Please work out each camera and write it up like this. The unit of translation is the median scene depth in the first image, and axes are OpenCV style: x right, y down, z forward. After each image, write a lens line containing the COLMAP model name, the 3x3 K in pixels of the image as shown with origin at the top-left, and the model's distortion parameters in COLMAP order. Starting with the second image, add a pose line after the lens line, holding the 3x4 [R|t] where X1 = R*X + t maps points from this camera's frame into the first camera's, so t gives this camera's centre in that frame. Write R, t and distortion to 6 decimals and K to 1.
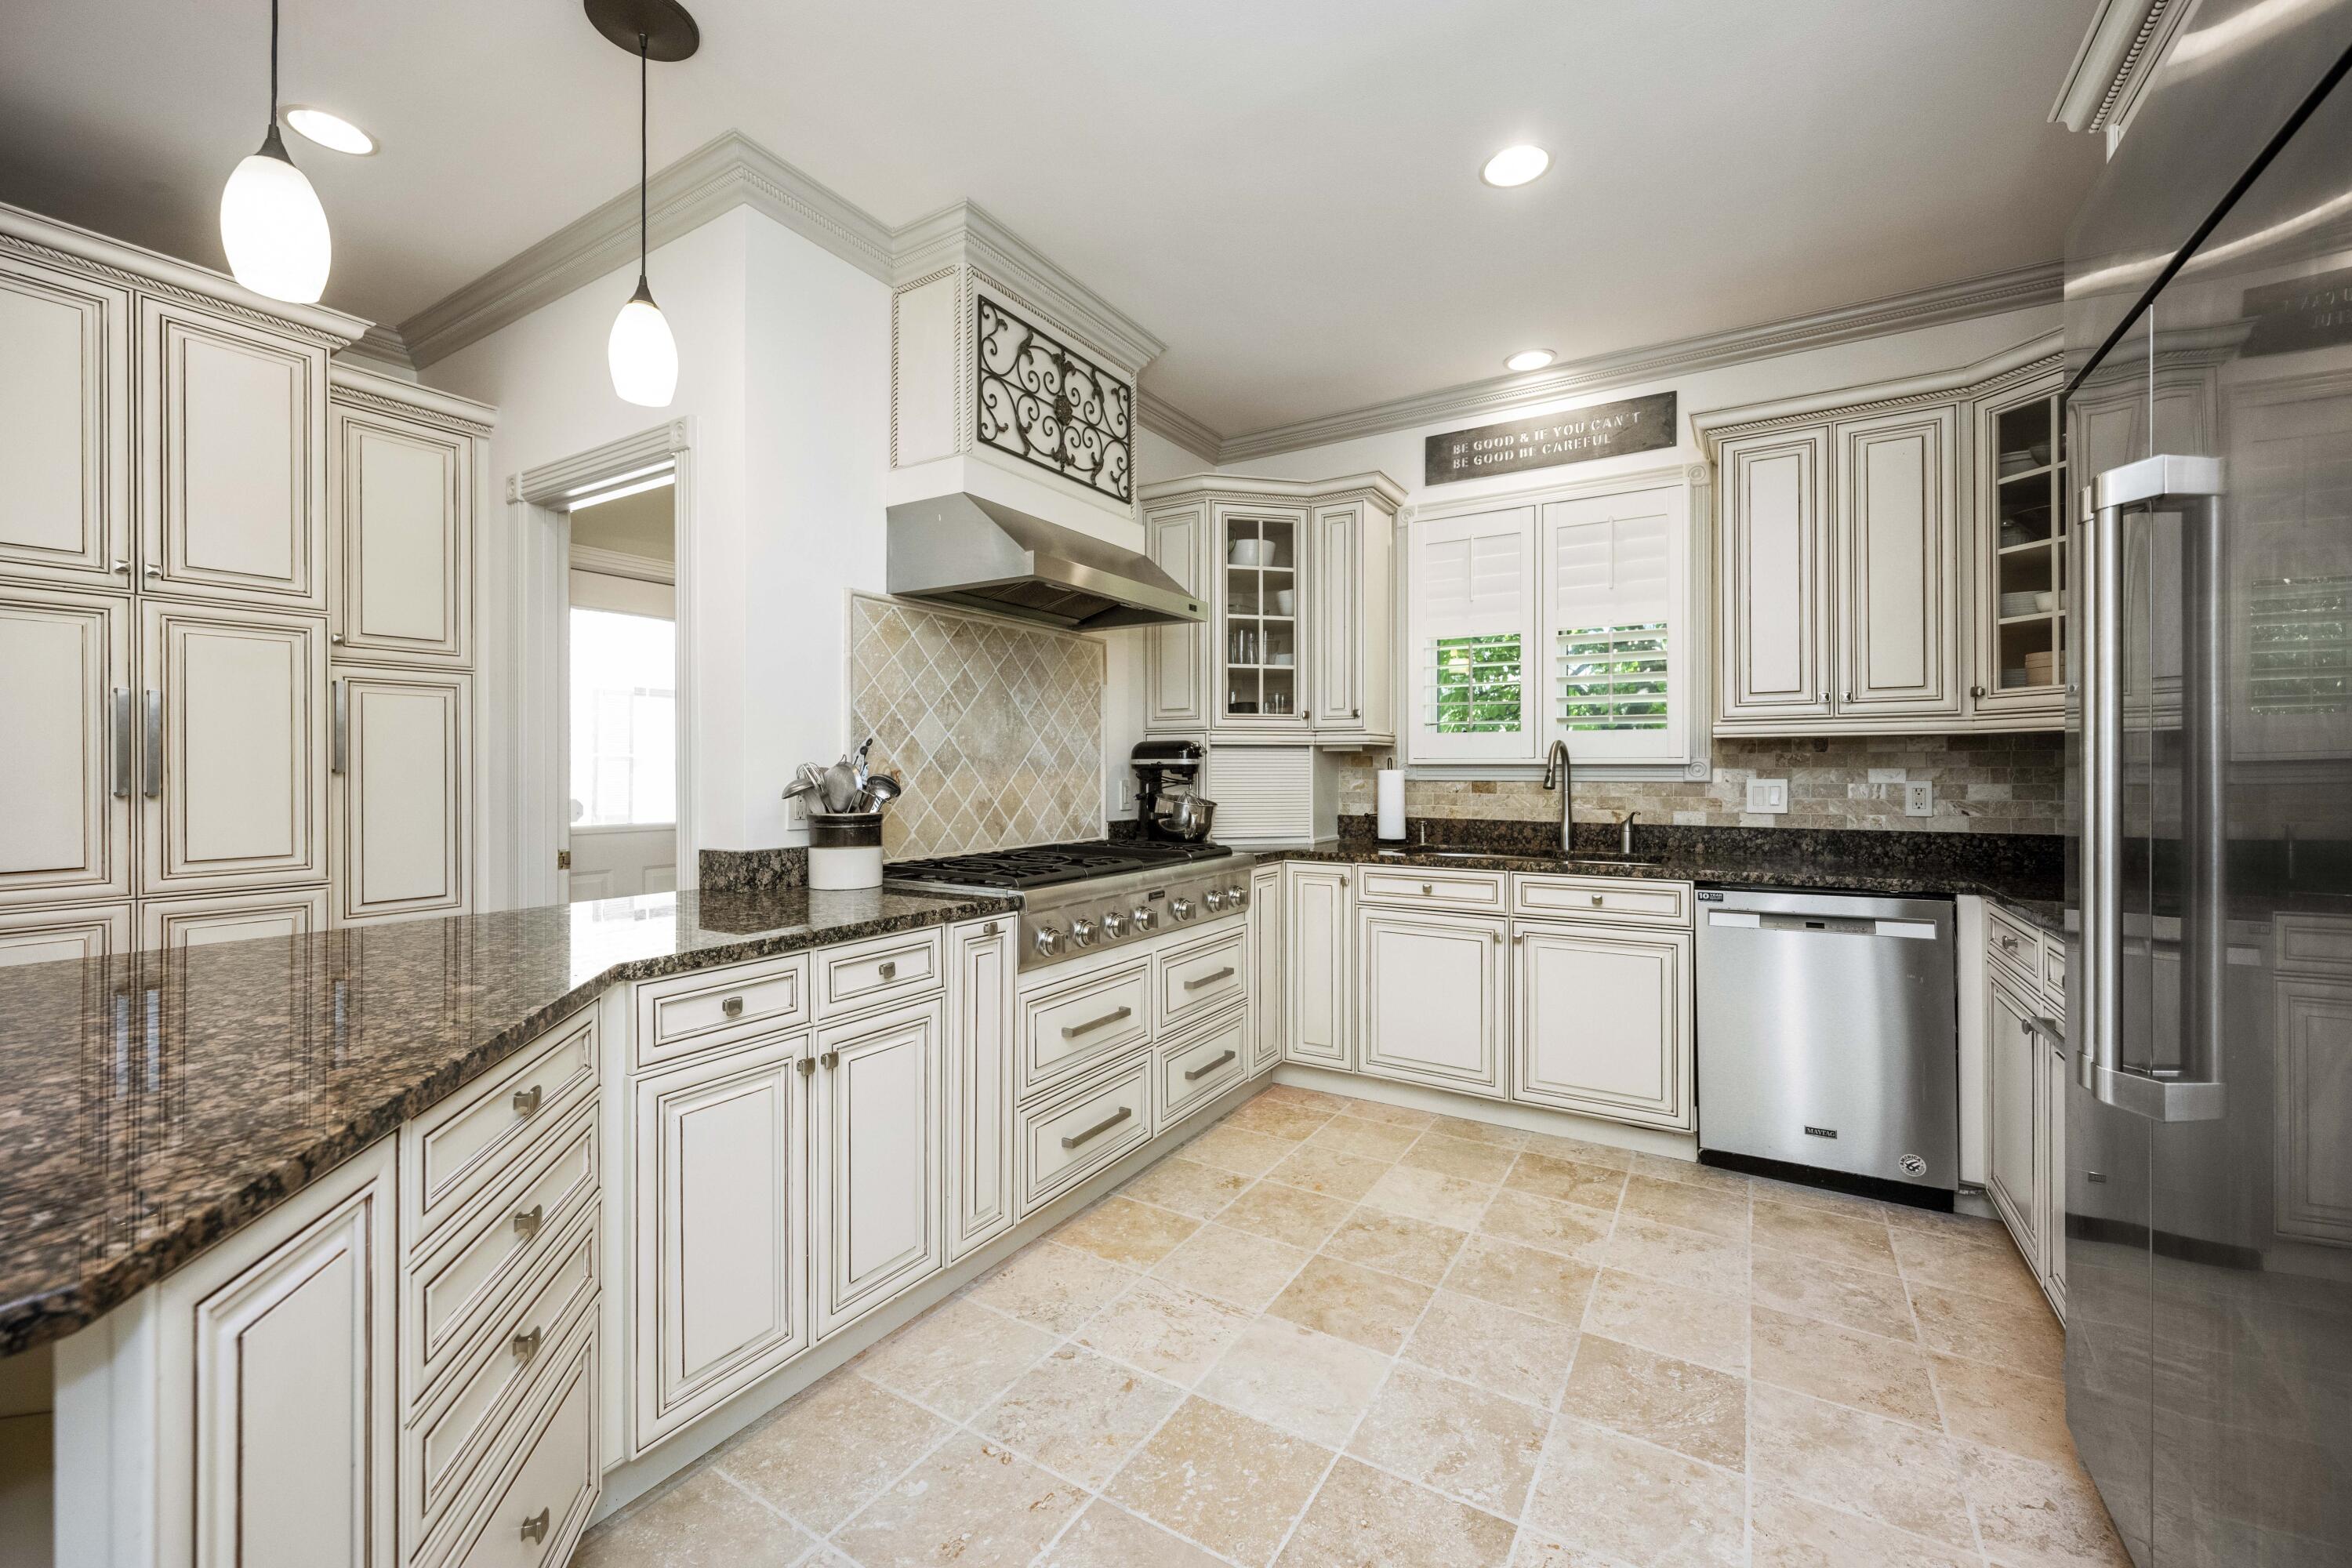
lens RADIAL K [[948.7, 0, 1162.8], [0, 948.7, 773.2], [0, 0, 1]] dist [-0.004877, 0.000832]
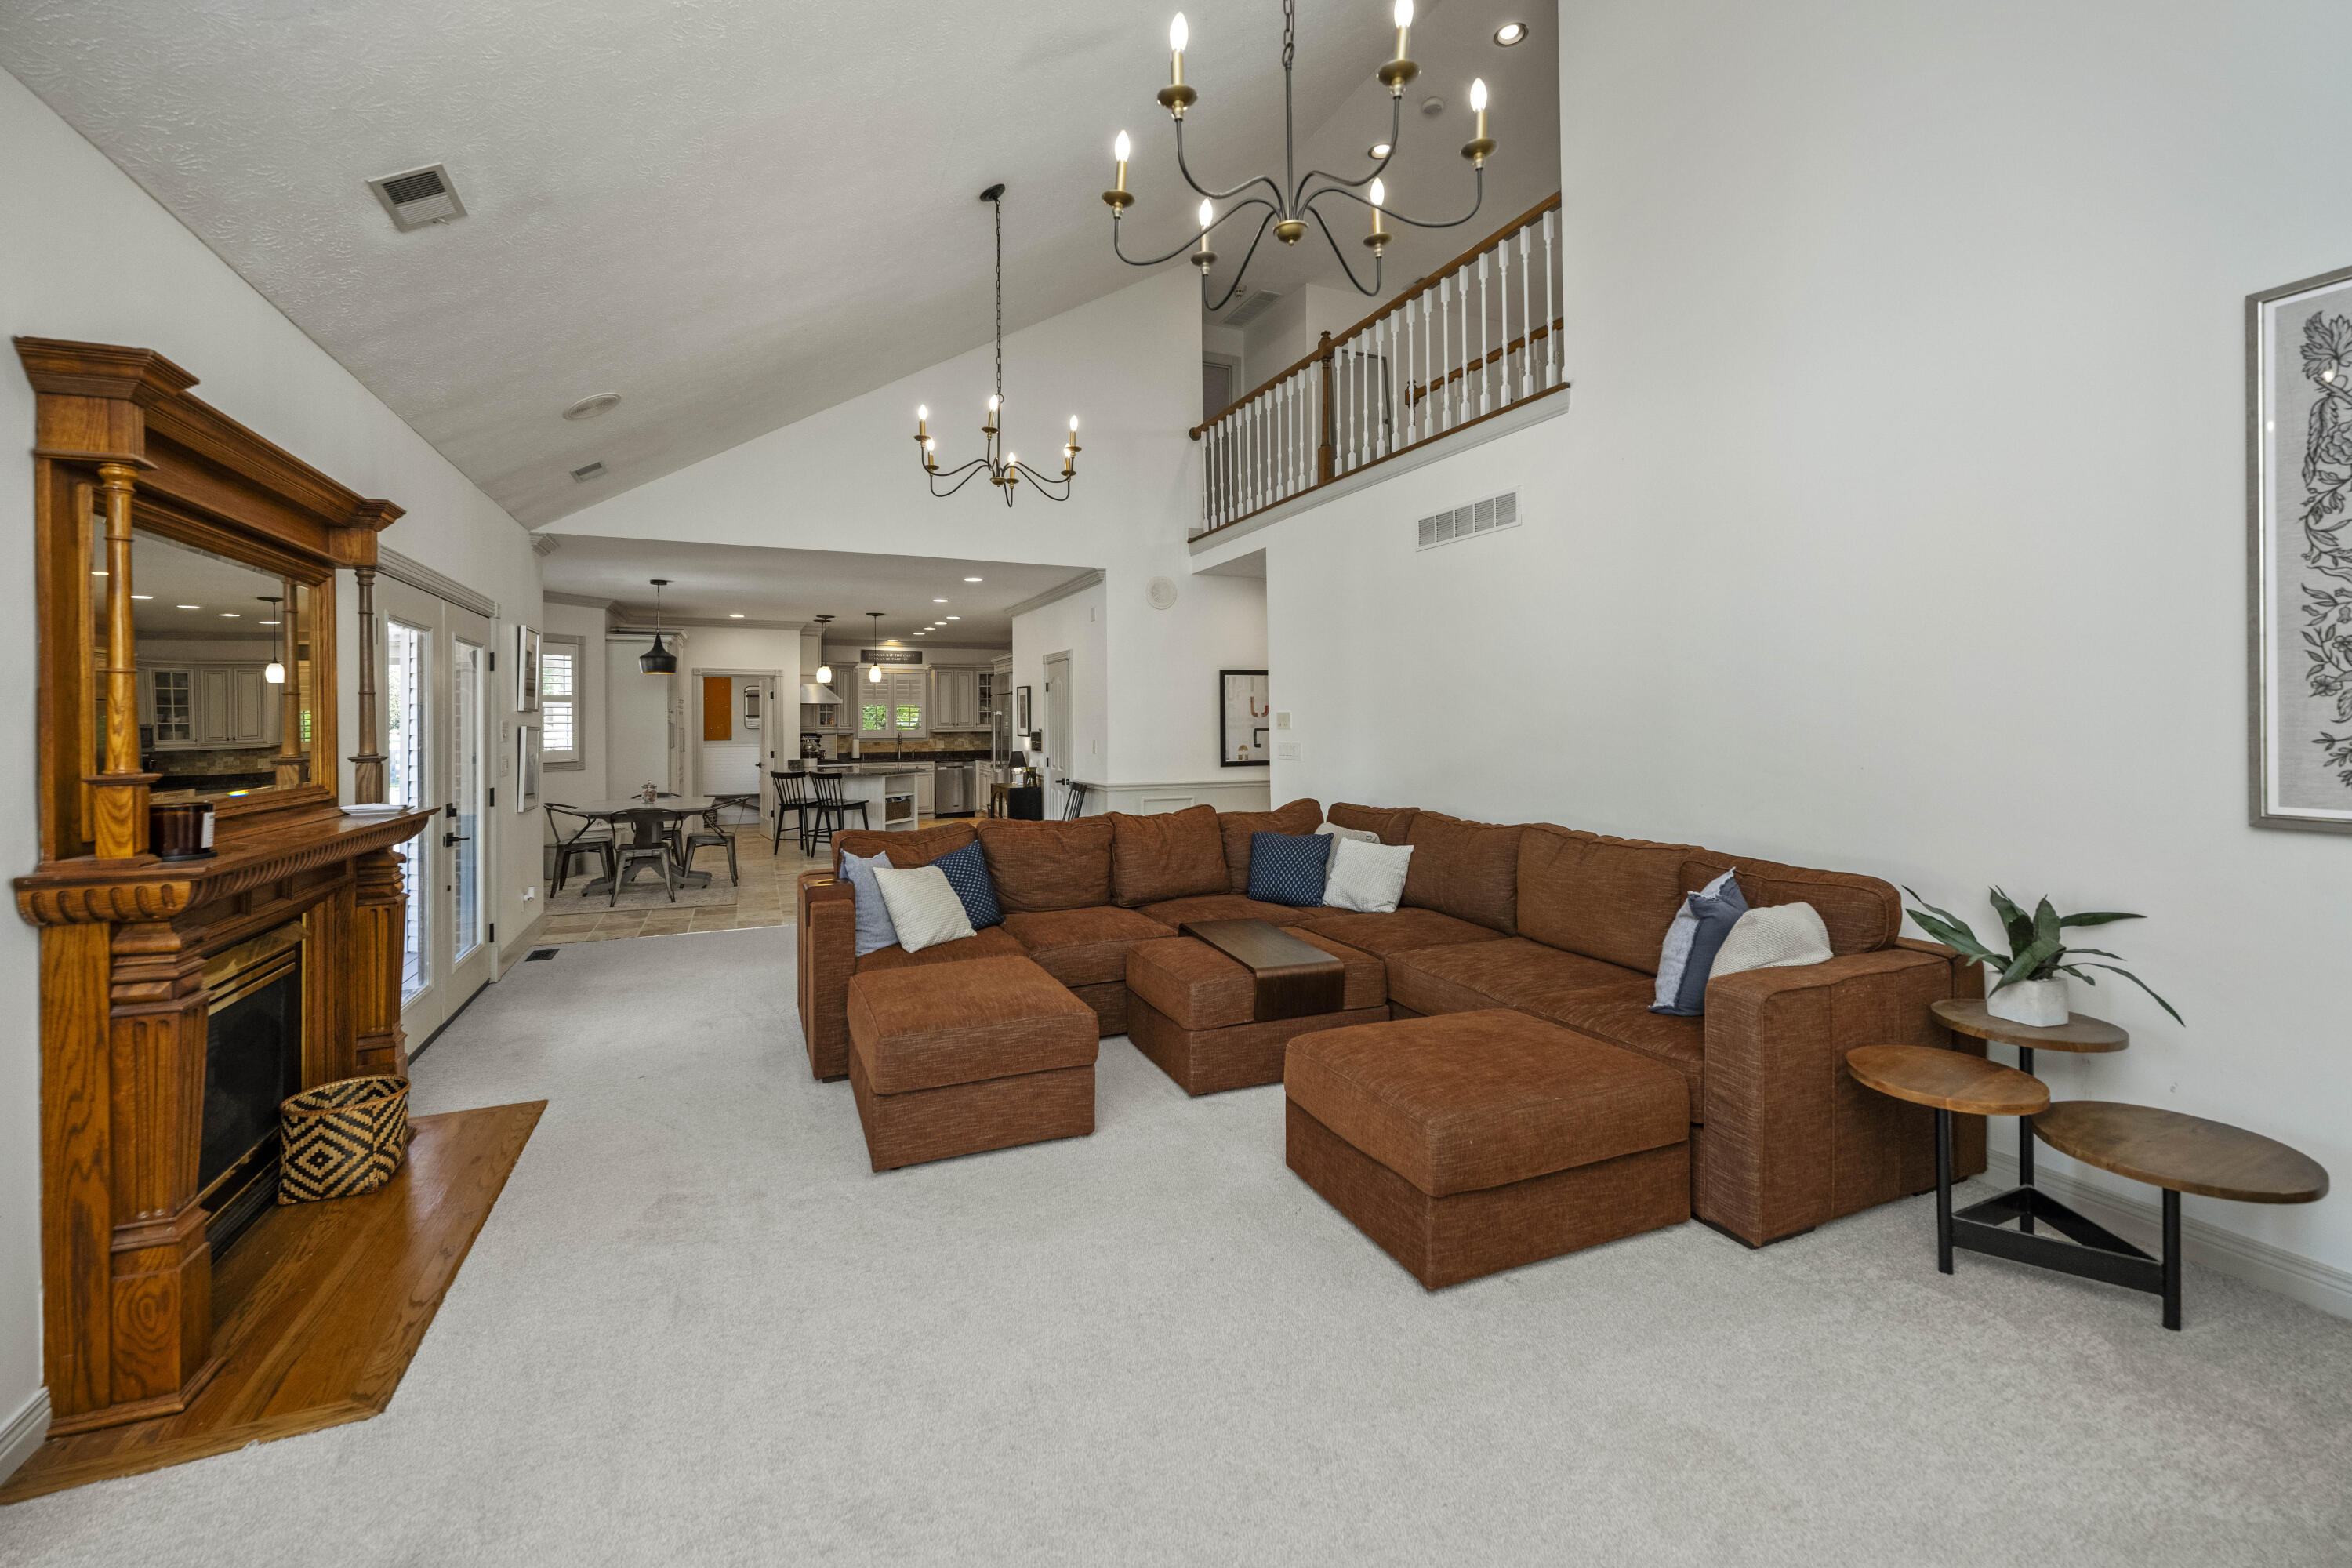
lens RADIAL K [[948.7, 0, 1178.9], [0, 948.7, 722.8], [0, 0, 1]] dist [-0.004877, 0.000832]
pose [[0.557393, -0.002651, 0.830244, -2.411798], [0.007920, 0.999966, -0.002124, -0.058794], [-0.830211, 0.007759, 0.557395, -2.399551]]
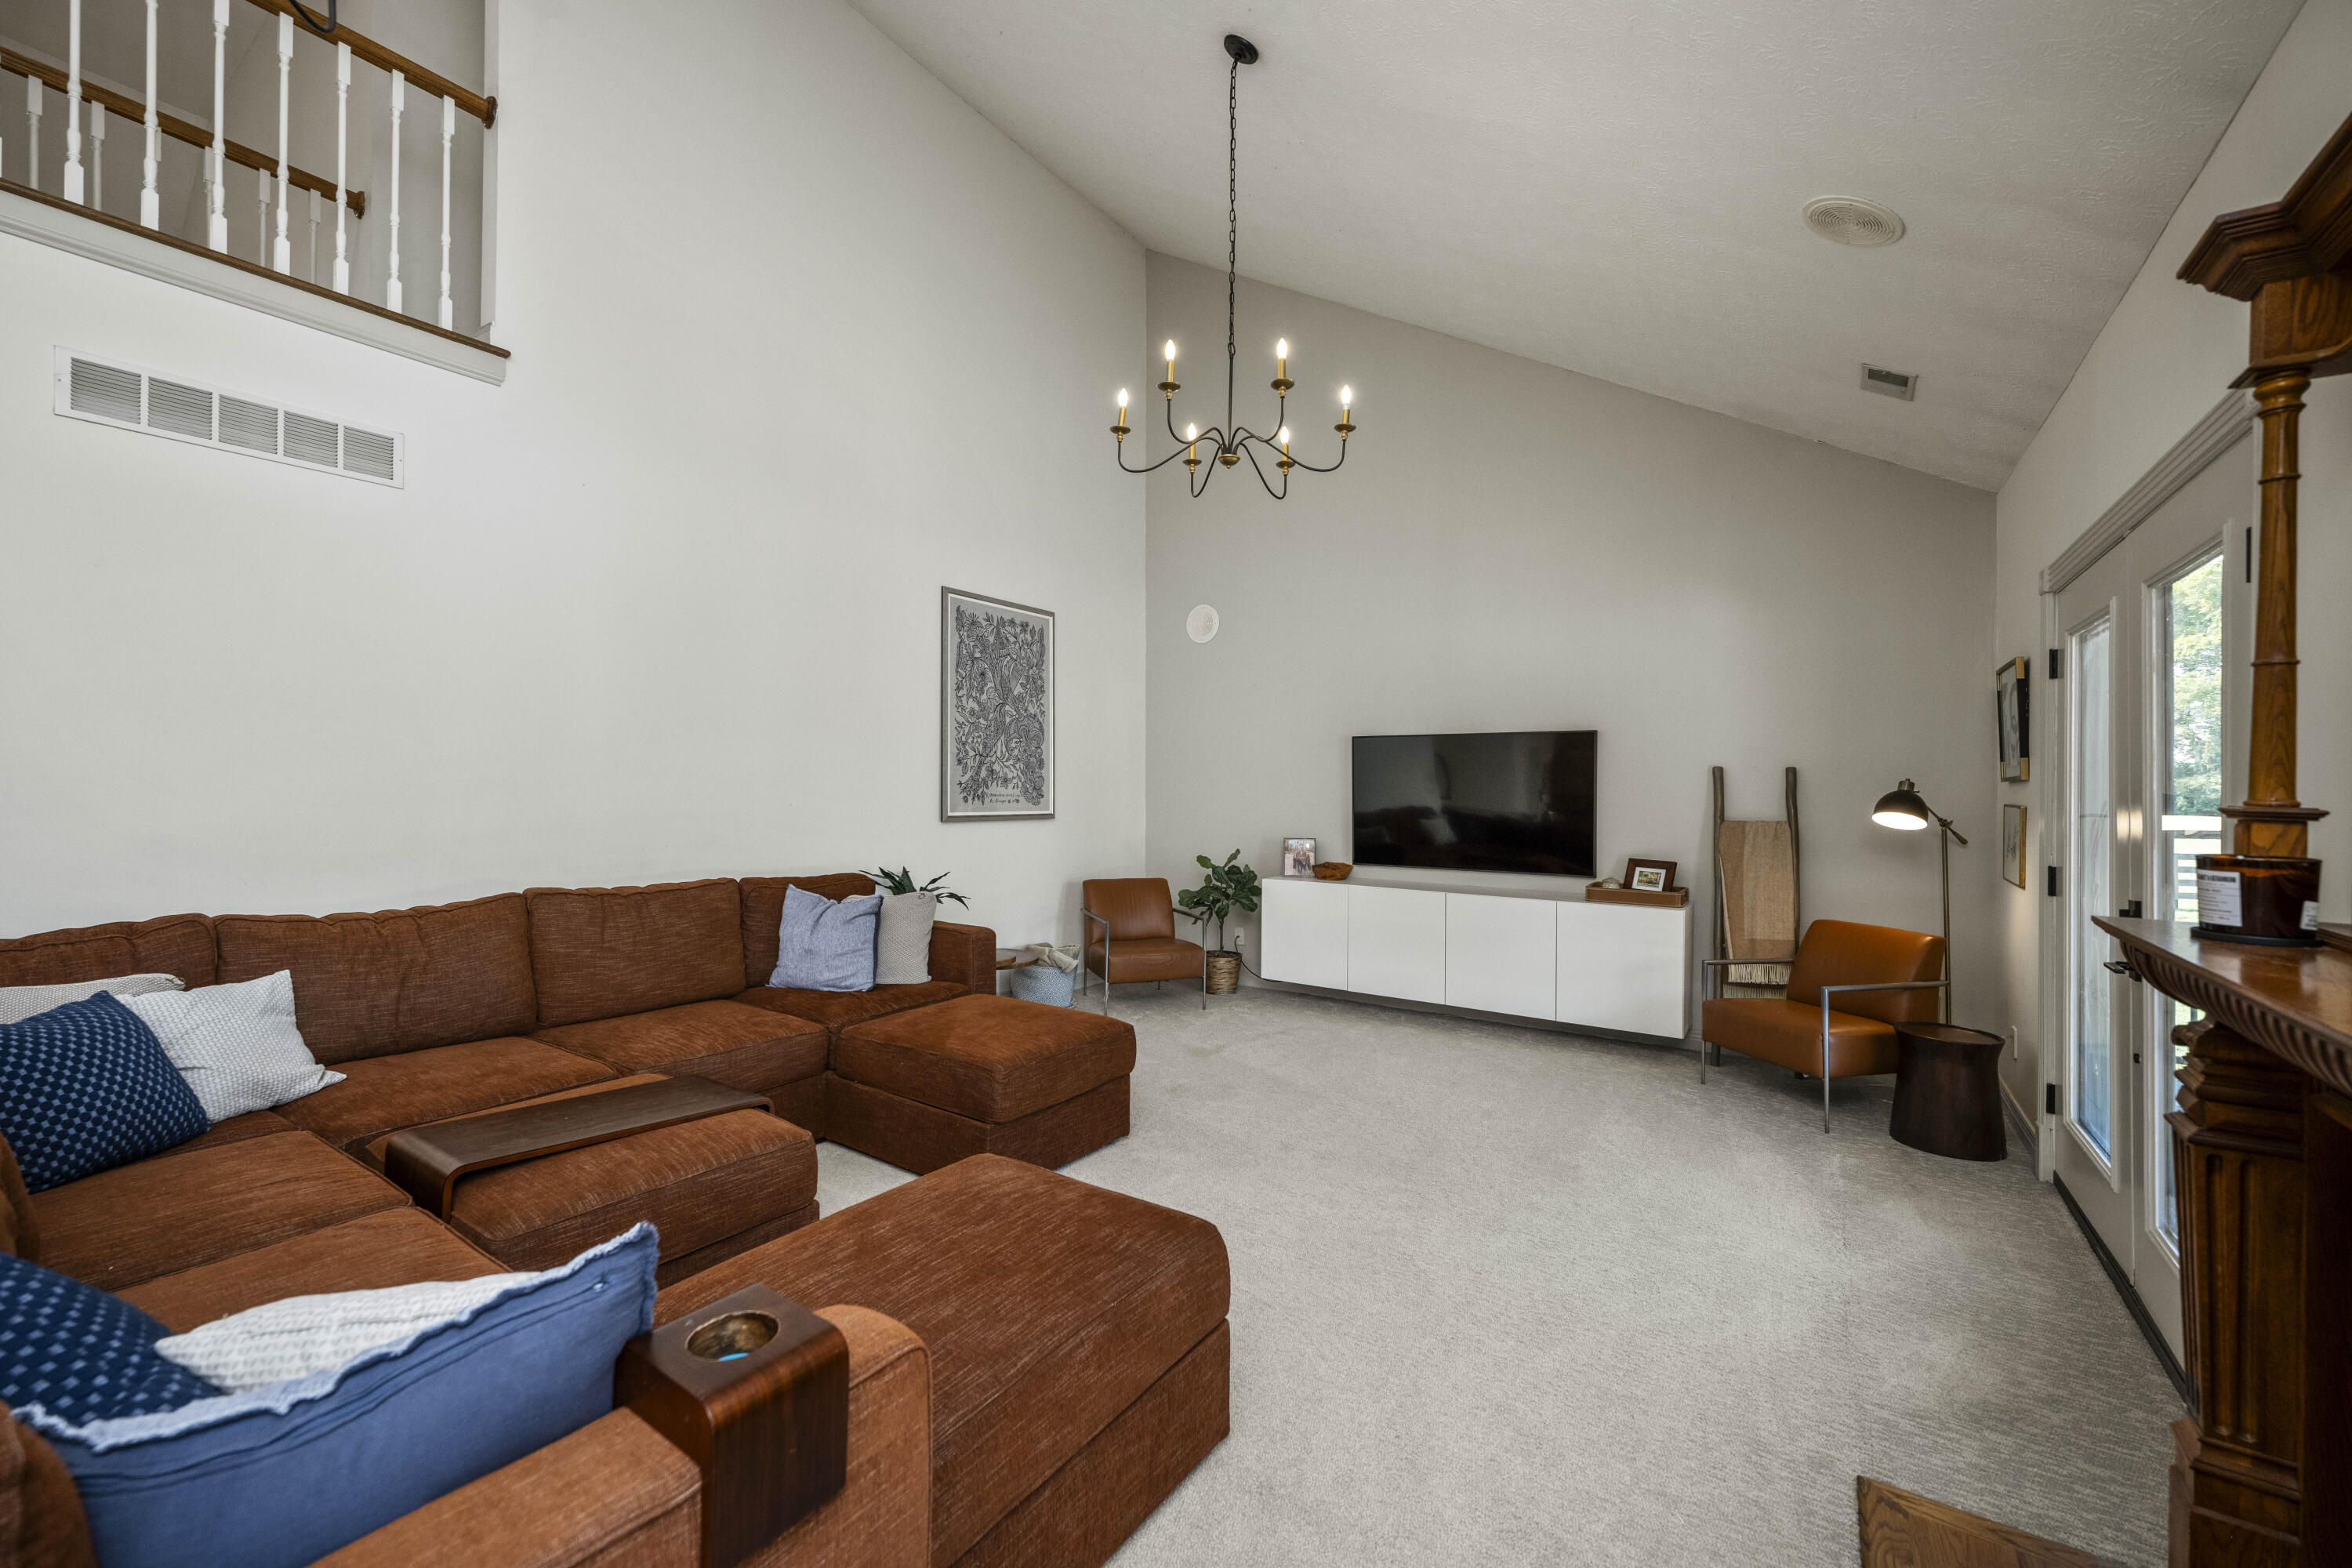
lens RADIAL K [[948.7, 0, 1159.9], [0, 948.7, 789.2], [0, 0, 1]] dist [-0.004877, 0.000832]
pose [[-0.998598, -0.004600, 0.052728, -1.831962], [-0.004412, 0.999983, 0.003683, -0.040033], [-0.052744, 0.003445, -0.998602, -1.112443]]
